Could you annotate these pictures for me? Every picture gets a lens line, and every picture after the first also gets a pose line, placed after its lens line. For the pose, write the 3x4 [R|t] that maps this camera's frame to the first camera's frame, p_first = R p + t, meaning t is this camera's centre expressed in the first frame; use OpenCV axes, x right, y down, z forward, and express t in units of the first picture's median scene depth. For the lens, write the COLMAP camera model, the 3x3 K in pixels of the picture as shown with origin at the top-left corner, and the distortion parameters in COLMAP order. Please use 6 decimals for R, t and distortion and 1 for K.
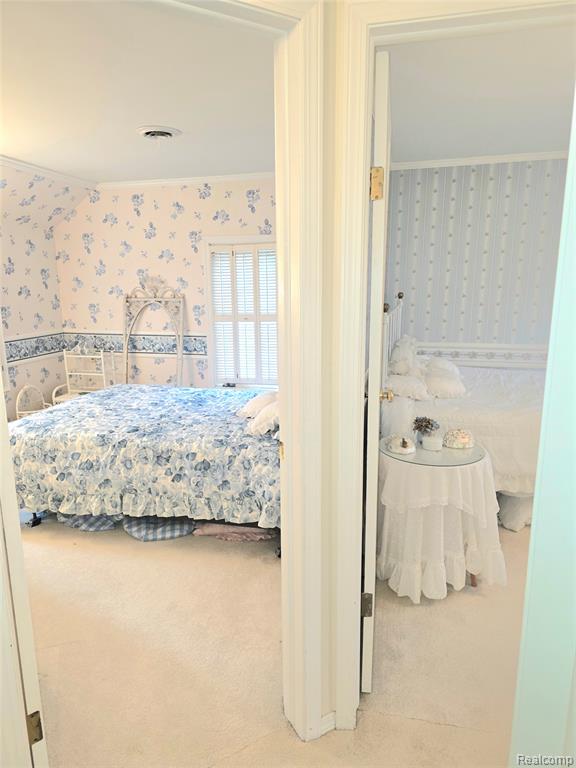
lens RADIAL K [[512.0, 0, 286.5], [0, 512.0, 382.3], [0, 0, 1]] dist [0.065183, -0.054188]
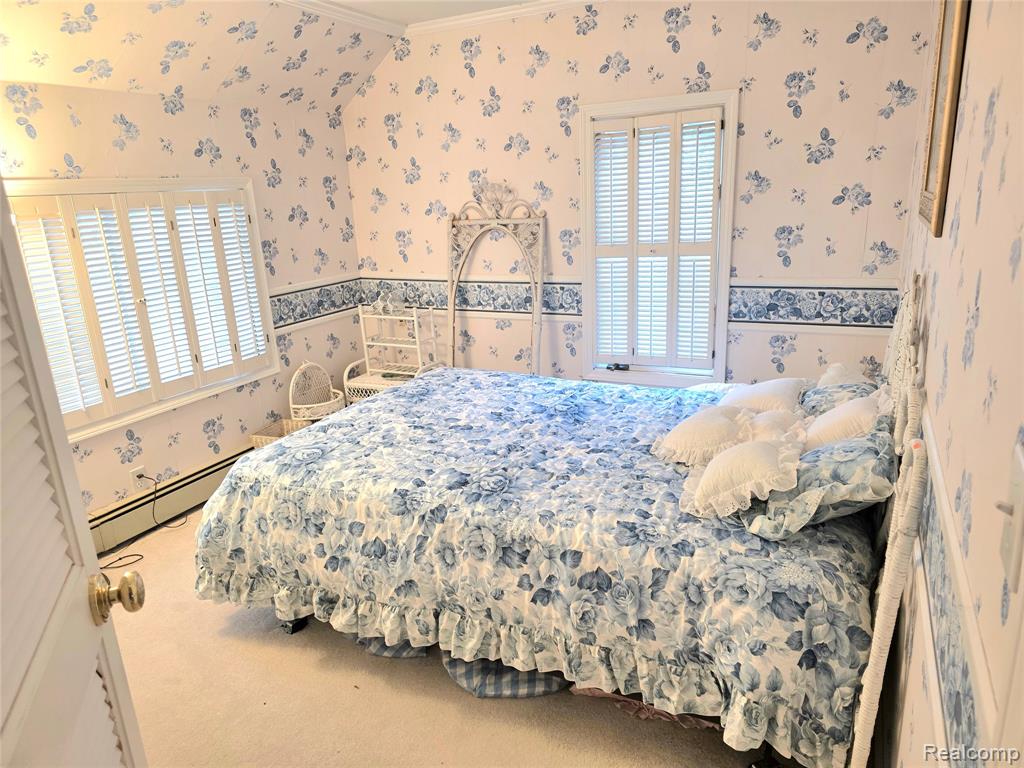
lens RADIAL K [[682.6, 0, 516.0], [0, 682.6, 383.7], [0, 0, 1]] dist [0.065183, -0.054188]
pose [[0.976109, 0.025463, -0.215786, -0.064027], [-0.006795, 0.996201, 0.086818, -0.046755], [0.217177, -0.083278, 0.972573, 0.237639]]
